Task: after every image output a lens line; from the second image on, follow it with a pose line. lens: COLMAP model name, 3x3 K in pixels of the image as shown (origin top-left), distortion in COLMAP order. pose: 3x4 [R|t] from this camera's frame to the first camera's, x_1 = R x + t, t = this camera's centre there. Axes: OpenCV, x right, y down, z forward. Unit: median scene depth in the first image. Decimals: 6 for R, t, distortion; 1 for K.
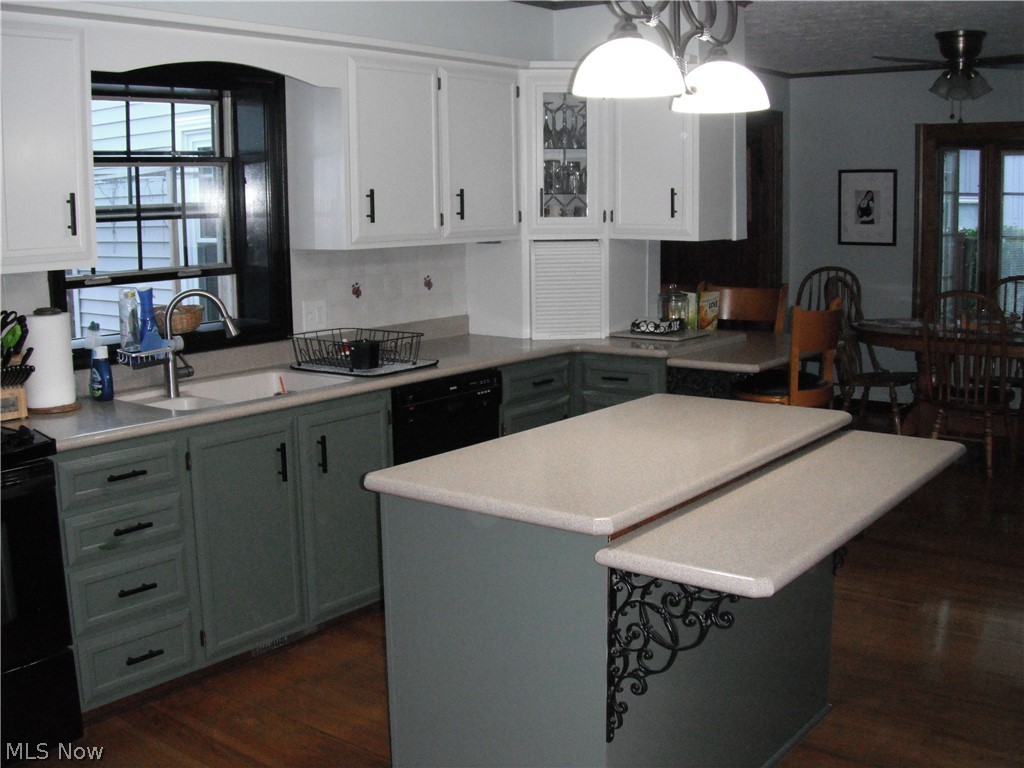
lens RADIAL K [[1094.4, 0, 504.2], [0, 1094.4, 375.2], [0, 0, 1]] dist [-0.200214, 0.000000]
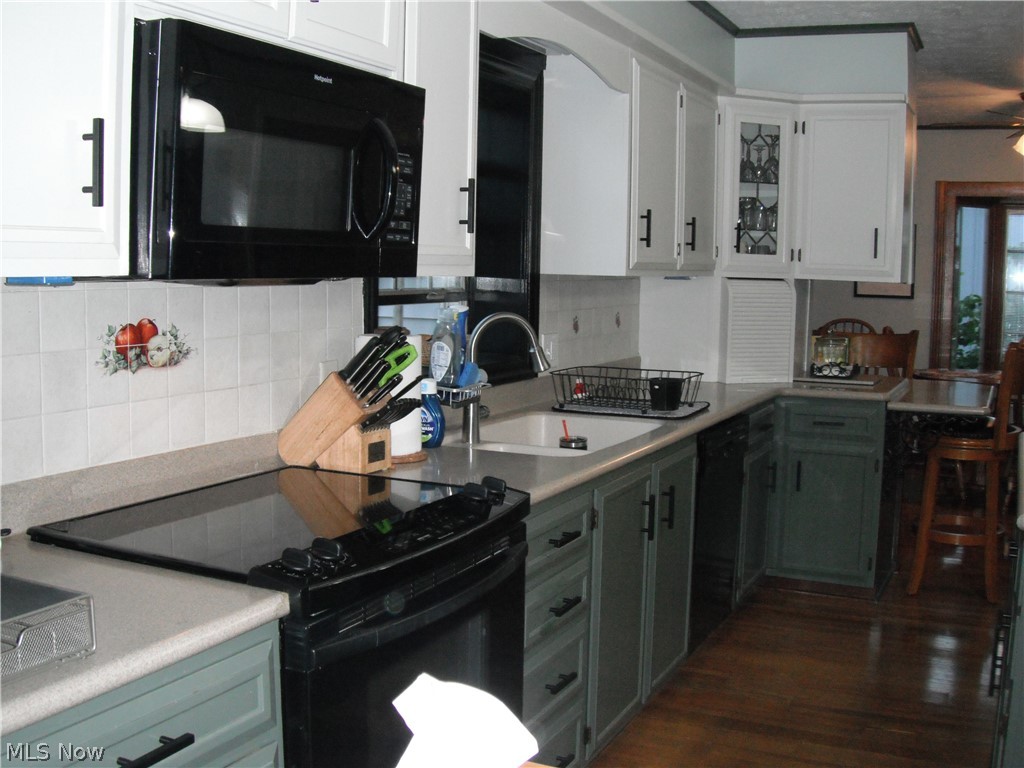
lens RADIAL K [[1094.4, 0, 510.1], [0, 1094.4, 387.7], [0, 0, 1]] dist [-0.200214, 0.000000]
pose [[0.976351, 0.005061, 0.216134, -0.356435], [0.004625, 0.999008, -0.044289, 0.011618], [-0.216144, 0.044241, 0.975359, 0.134289]]
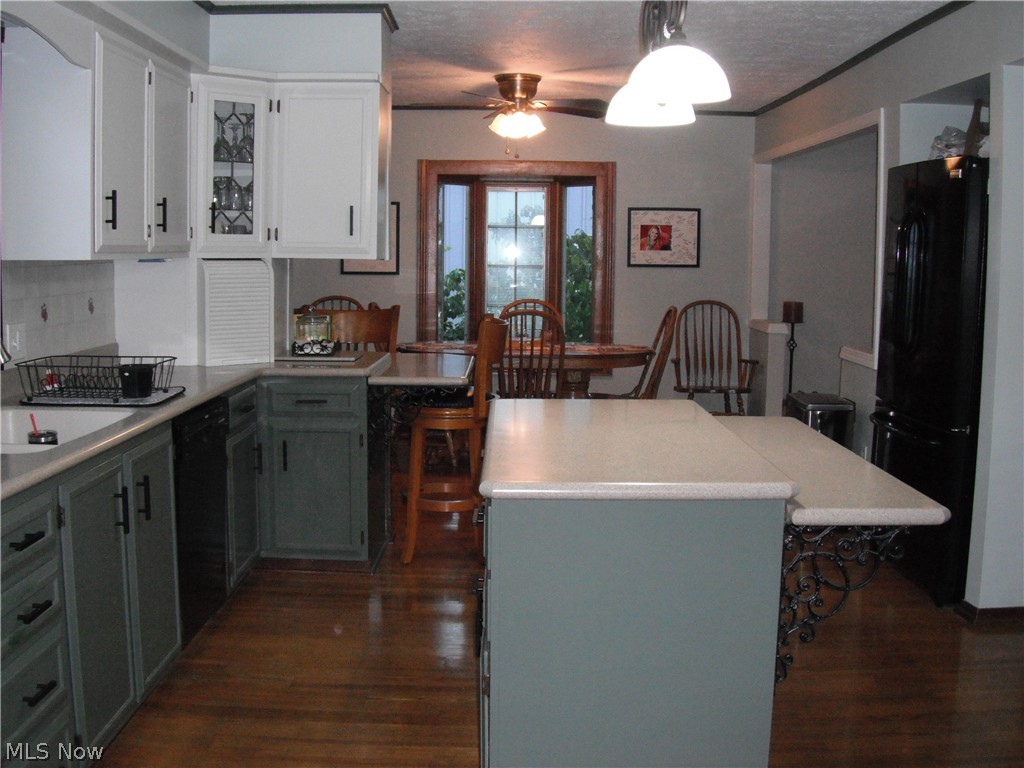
lens RADIAL K [[1094.4, 0, 511.8], [0, 1094.4, 379.3], [0, 0, 1]] dist [-0.200214, 0.000000]
pose [[0.782982, -0.044786, 0.620430, -0.335457], [0.070221, 0.997393, -0.016620, 0.011431], [-0.618068, 0.056580, 0.784085, 0.133596]]
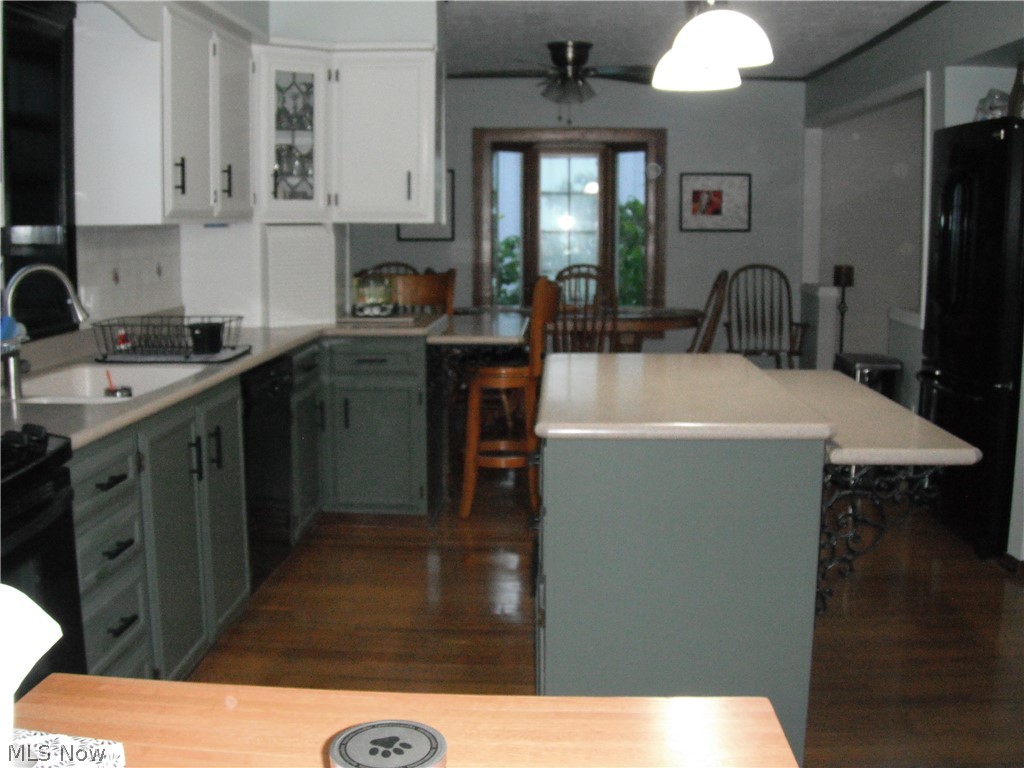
lens RADIAL K [[1094.4, 0, 519.8], [0, 1094.4, 380.6], [0, 0, 1]] dist [-0.200214, 0.000000]
pose [[0.808295, -0.066316, 0.585031, -0.354478], [0.075695, 0.997095, 0.008442, 0.022291], [-0.583891, 0.037460, 0.810967, 0.109822]]
